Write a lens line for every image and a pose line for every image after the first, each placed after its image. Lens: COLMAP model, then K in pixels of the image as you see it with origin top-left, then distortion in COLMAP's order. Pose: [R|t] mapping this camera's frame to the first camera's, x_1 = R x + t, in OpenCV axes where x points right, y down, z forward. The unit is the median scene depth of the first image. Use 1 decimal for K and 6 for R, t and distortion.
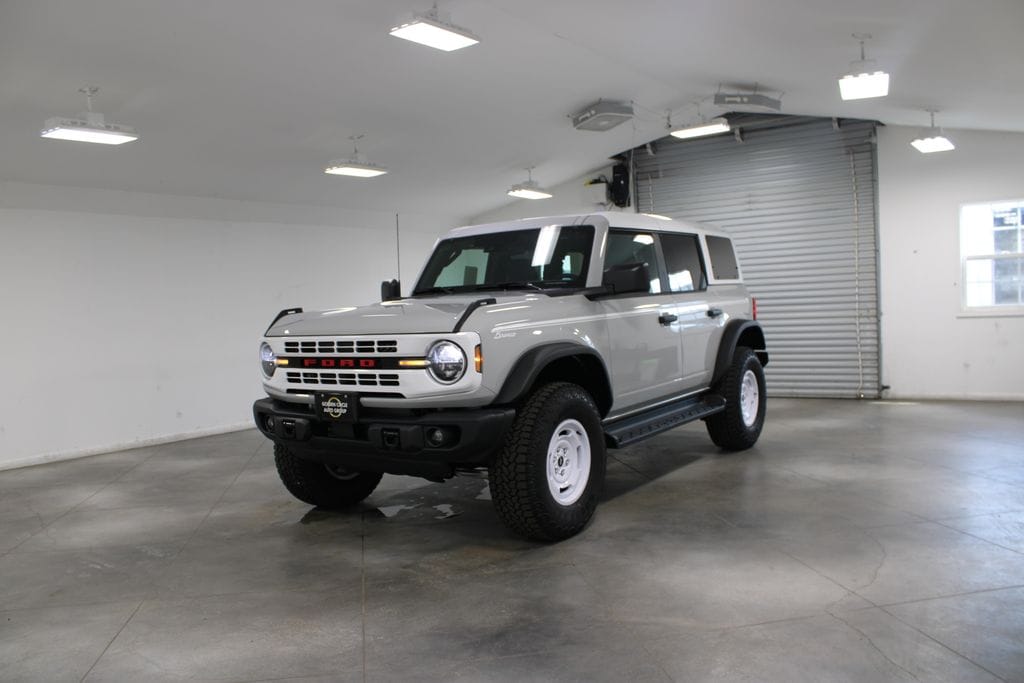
lens RADIAL K [[885.8, 0, 504.7], [0, 885.8, 340.3], [0, 0, 1]] dist [-0.070031, 0.019393]
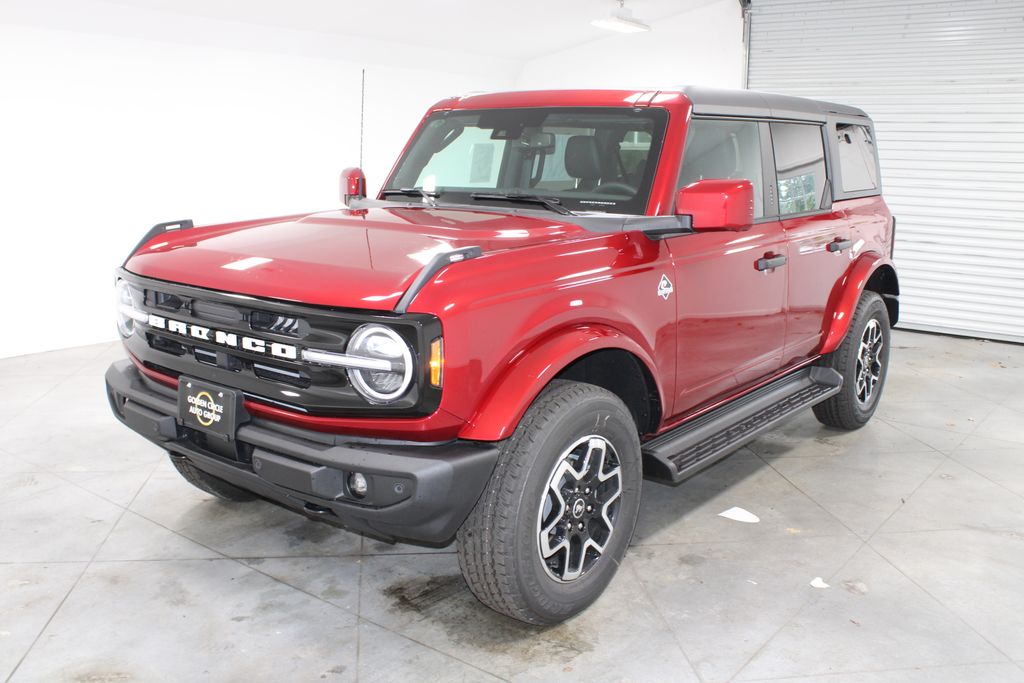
lens RADIAL K [[957.8, 0, 510.1], [0, 957.8, 303.8], [0, 0, 1]] dist [-0.007028, -0.002671]
pose [[0.996244, 0.071062, -0.049485, 0.034306], [-0.063832, 0.988803, 0.134889, -0.078268], [0.058516, -0.131223, 0.989624, 0.305488]]
